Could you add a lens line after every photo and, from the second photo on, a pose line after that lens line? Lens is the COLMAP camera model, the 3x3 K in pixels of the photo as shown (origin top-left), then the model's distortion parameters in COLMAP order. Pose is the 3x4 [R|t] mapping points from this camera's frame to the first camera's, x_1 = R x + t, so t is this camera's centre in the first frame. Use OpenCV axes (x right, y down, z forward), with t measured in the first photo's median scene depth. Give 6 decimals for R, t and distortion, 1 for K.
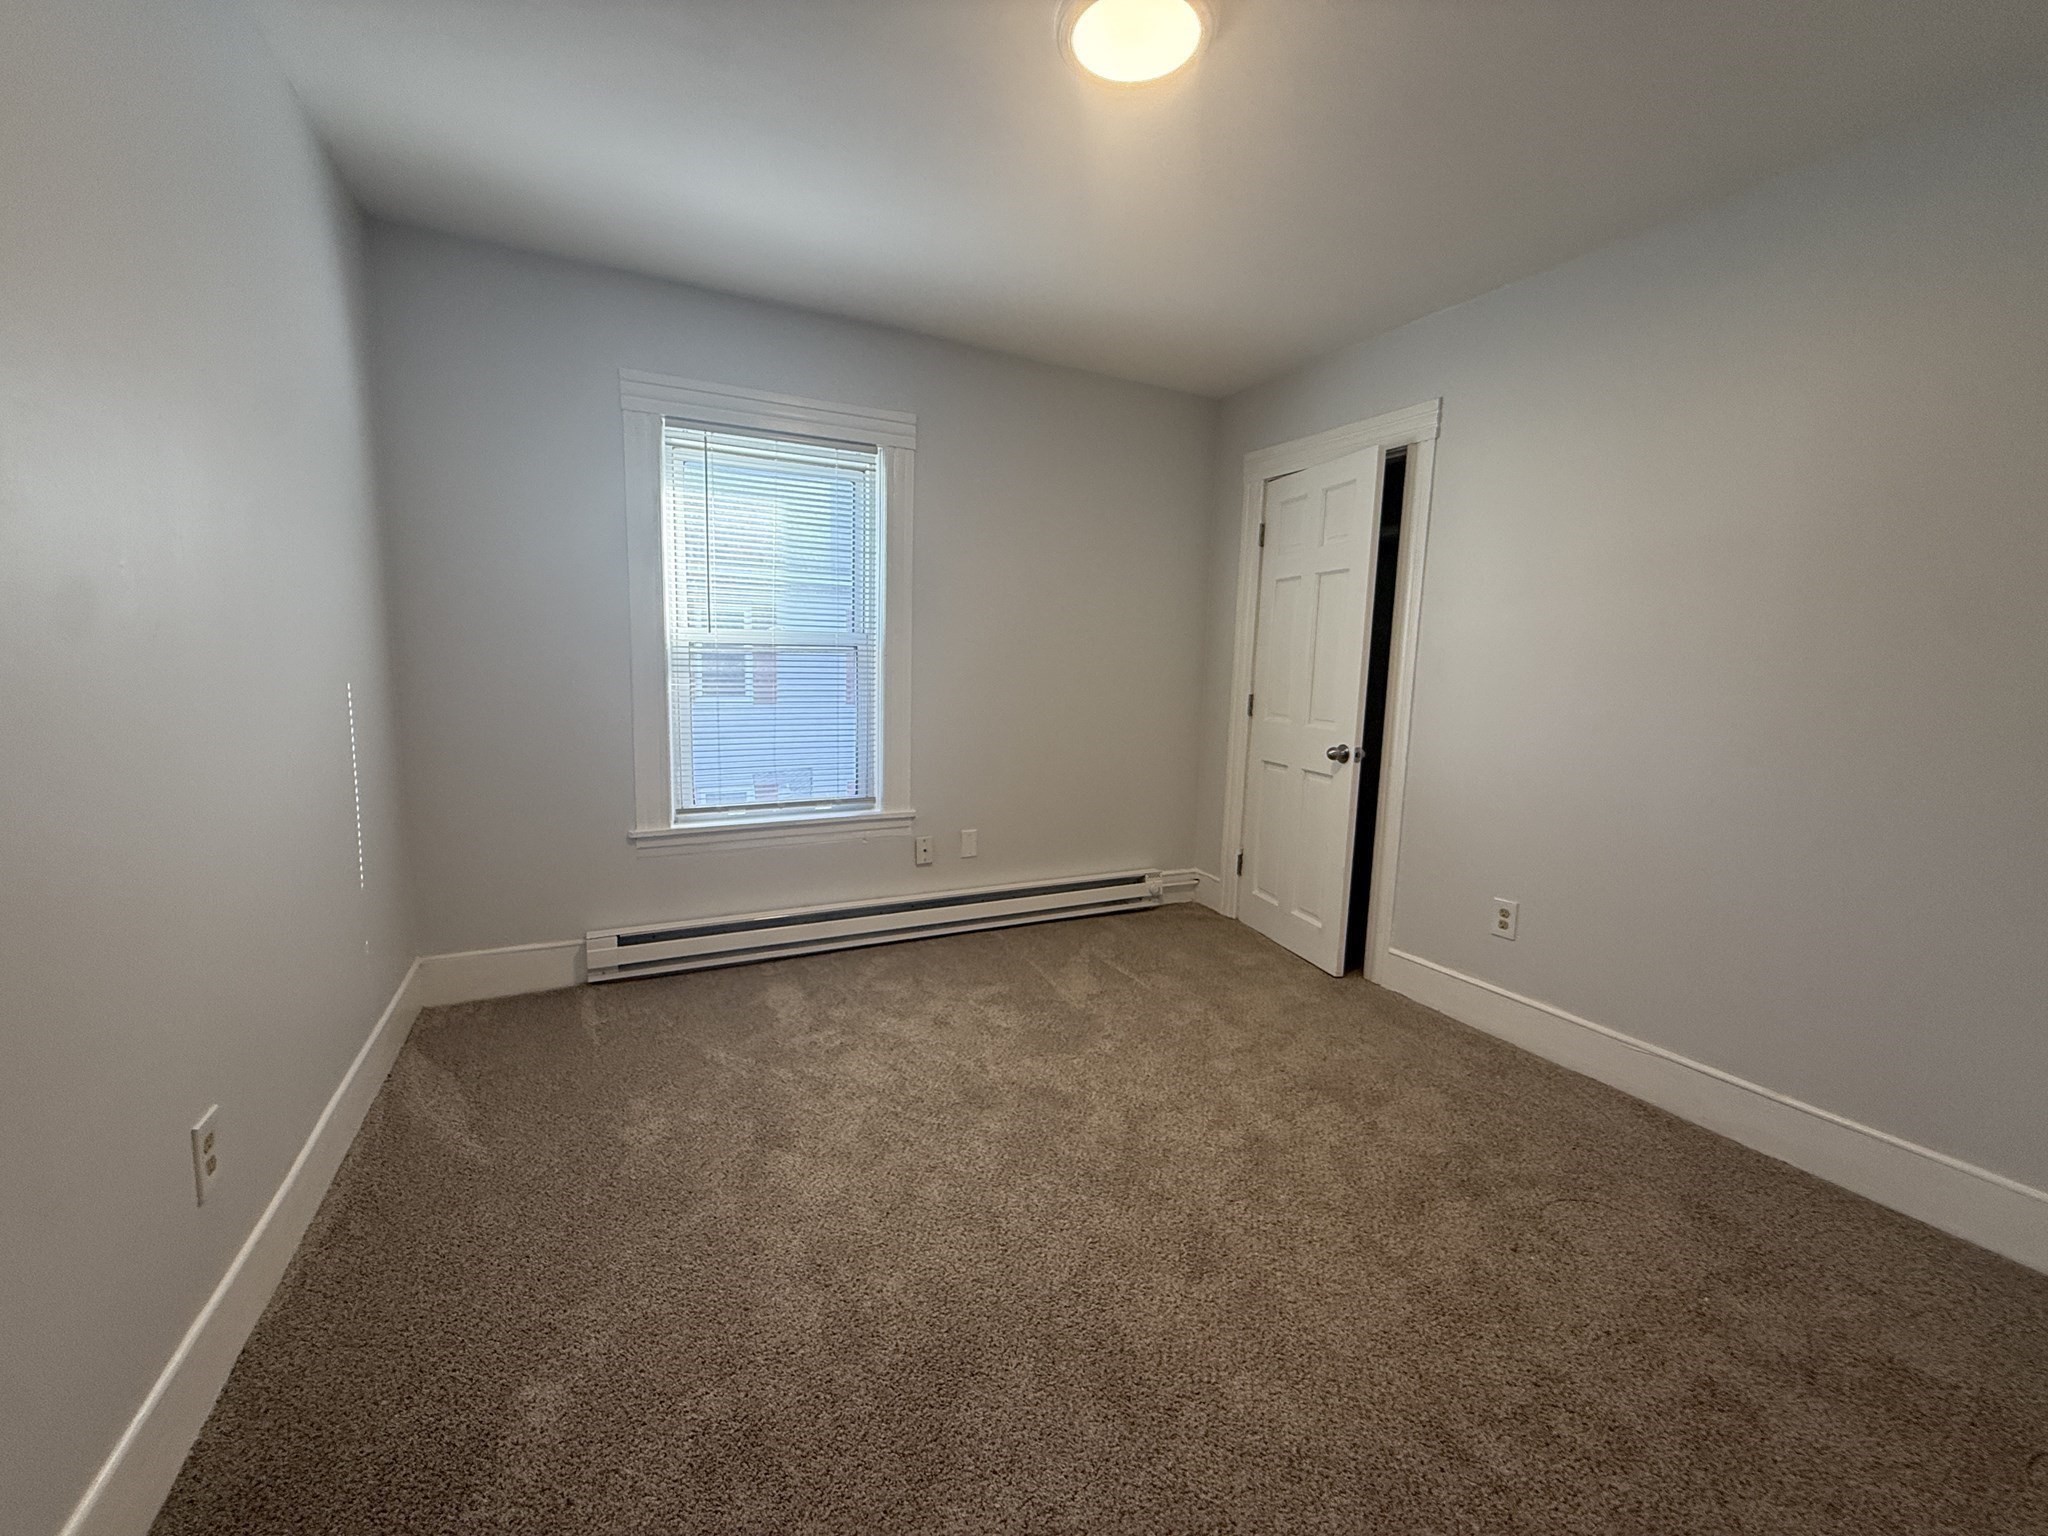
lens RADIAL K [[813.1, 0, 1014.2], [0, 813.1, 769.4], [0, 0, 1]] dist [-0.000381, 0.000109]
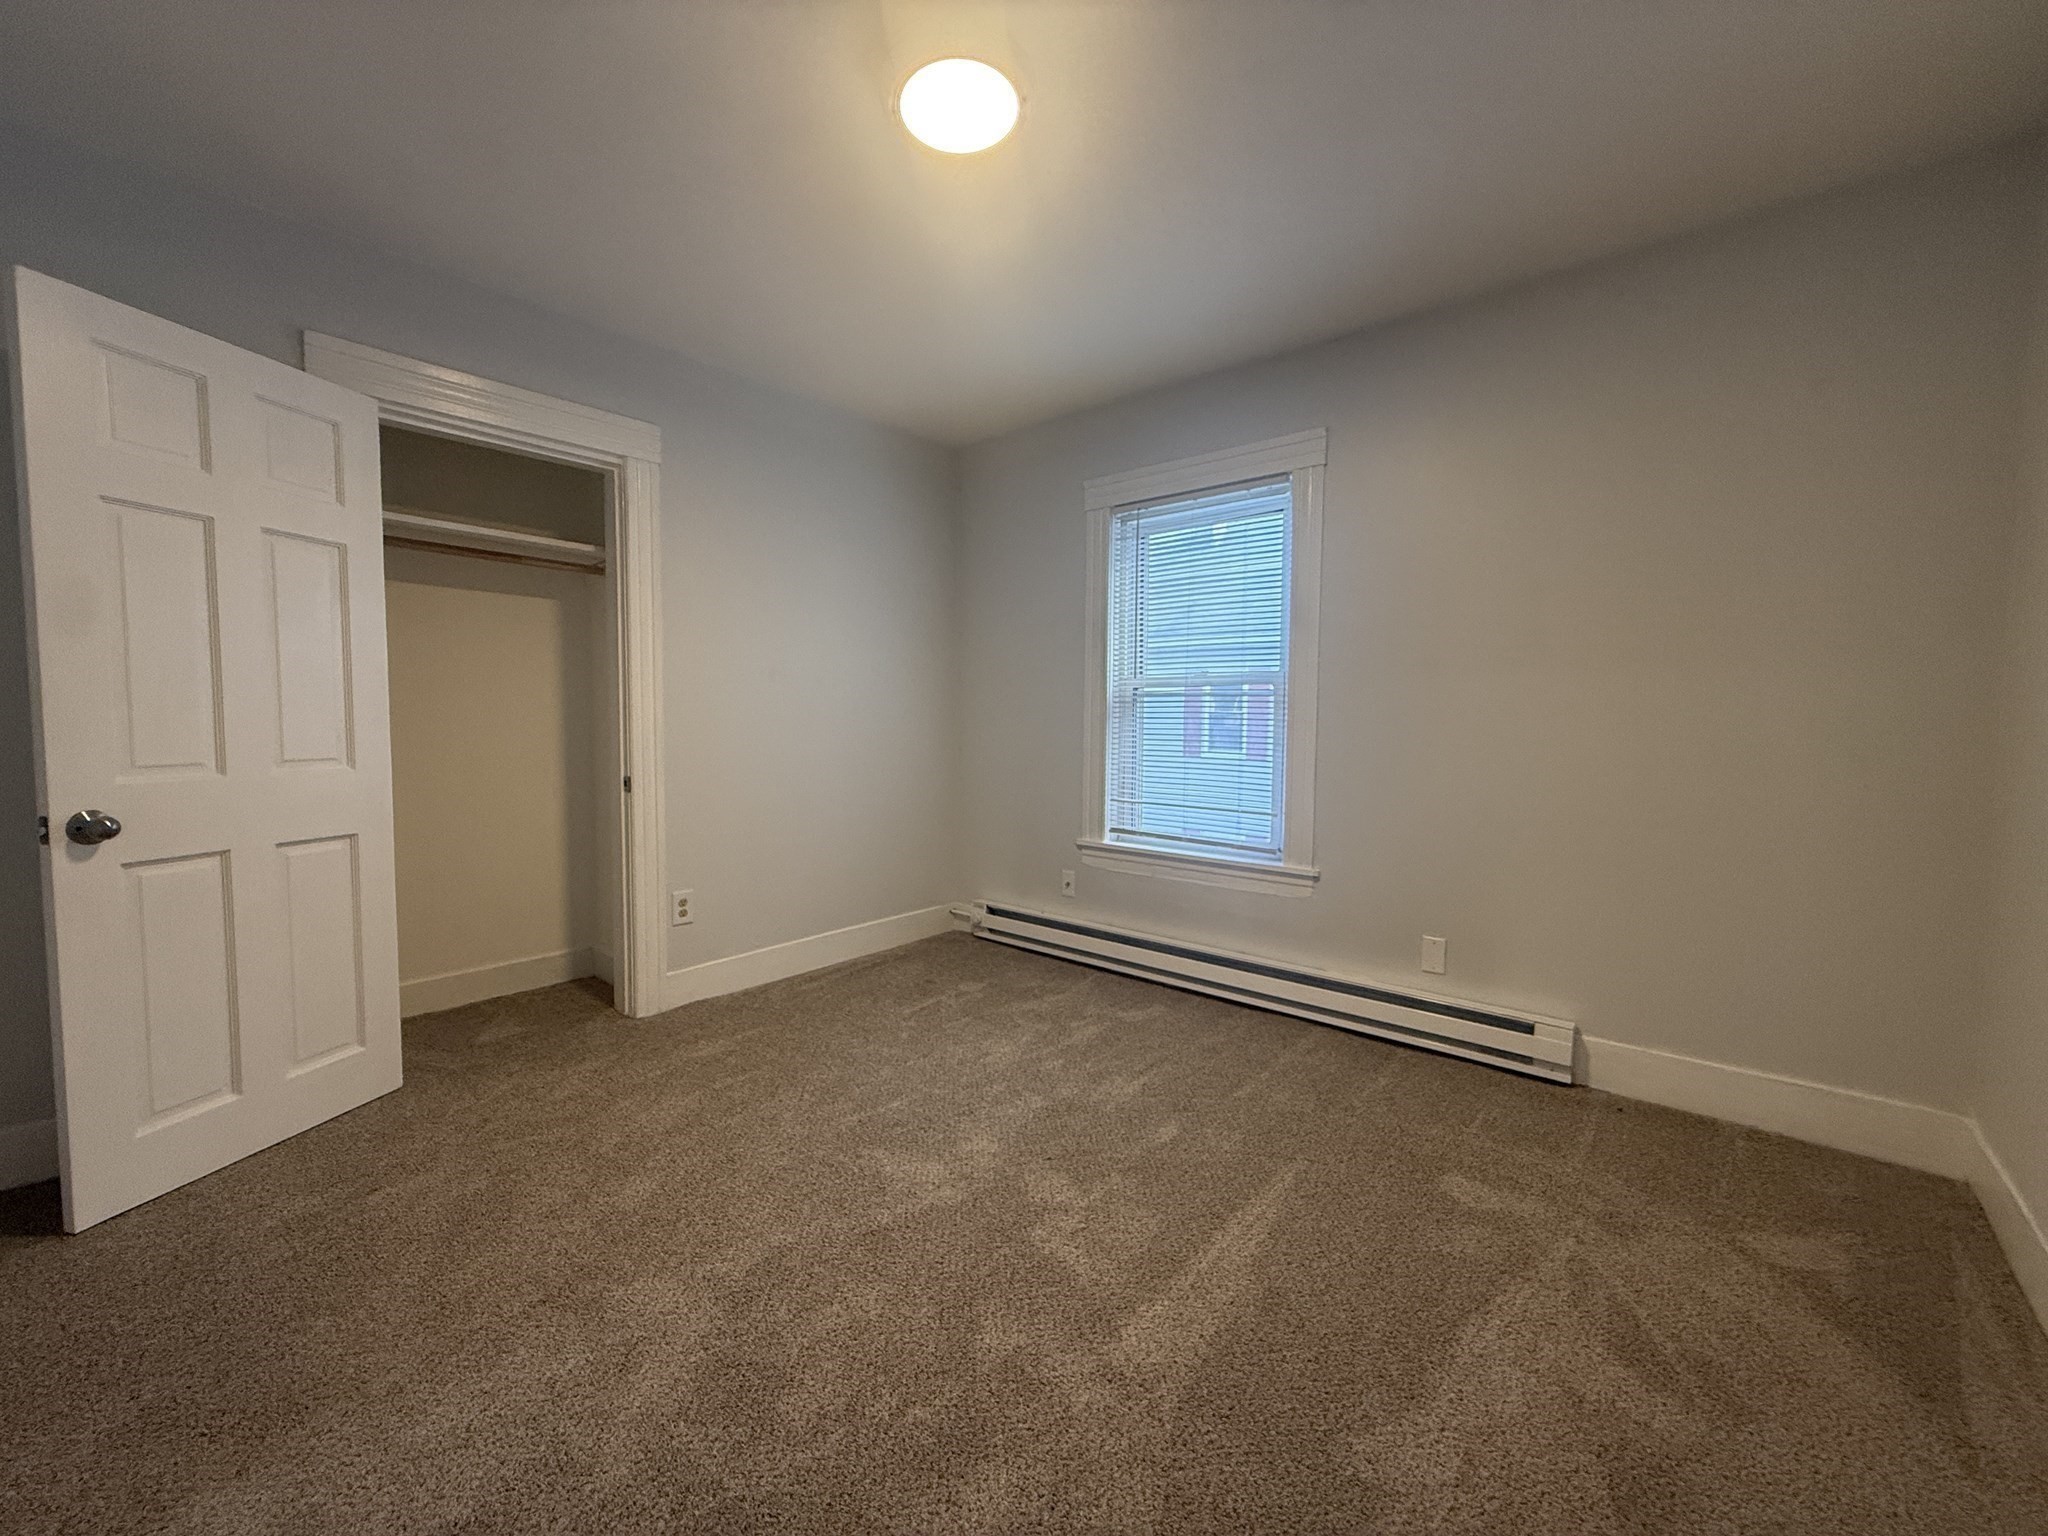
lens RADIAL K [[816.3, 0, 1017.4], [0, 816.3, 766.3], [0, 0, 1]] dist [0.000115, 0.000235]
pose [[0.389133, 0.036207, -0.920470, 0.595180], [-0.133093, 0.990953, -0.017287, -0.001348], [0.911516, 0.129235, 0.390432, 0.383962]]
